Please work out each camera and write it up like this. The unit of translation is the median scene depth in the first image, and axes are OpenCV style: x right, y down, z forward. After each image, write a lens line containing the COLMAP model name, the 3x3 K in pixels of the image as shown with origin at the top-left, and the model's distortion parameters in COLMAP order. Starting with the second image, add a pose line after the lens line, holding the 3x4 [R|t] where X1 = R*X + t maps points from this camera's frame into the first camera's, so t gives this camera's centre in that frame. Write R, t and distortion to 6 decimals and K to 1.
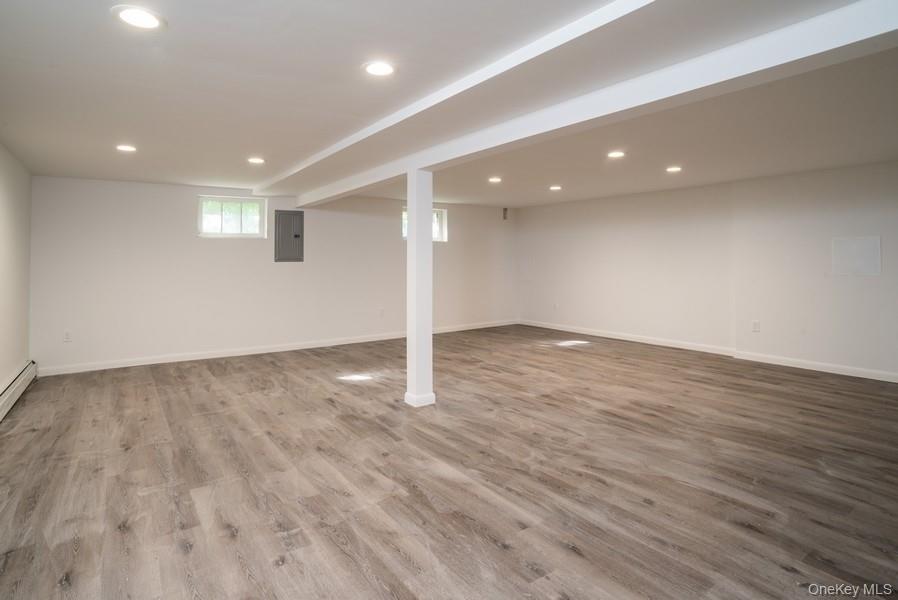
lens RADIAL K [[464.6, 0, 450.0], [0, 464.6, 297.8], [0, 0, 1]] dist [-0.048167, 0.014513]
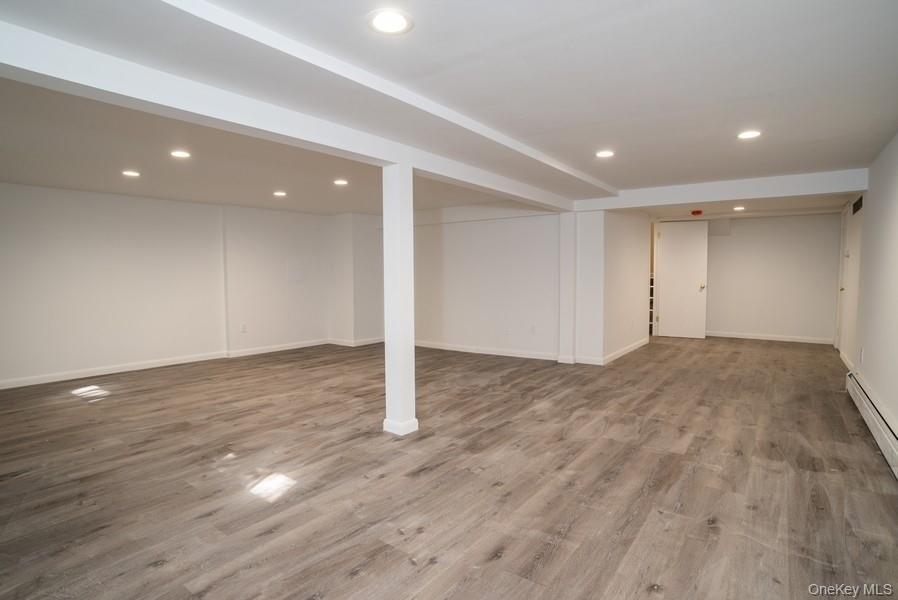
lens RADIAL K [[464.6, 0, 448.8], [0, 464.6, 299.1], [0, 0, 1]] dist [-0.048167, 0.014513]
pose [[-0.303757, -0.039993, 0.951910, -1.403630], [0.071750, 0.995321, 0.064713, -0.107492], [-0.950044, 0.087957, -0.299466, 1.768025]]
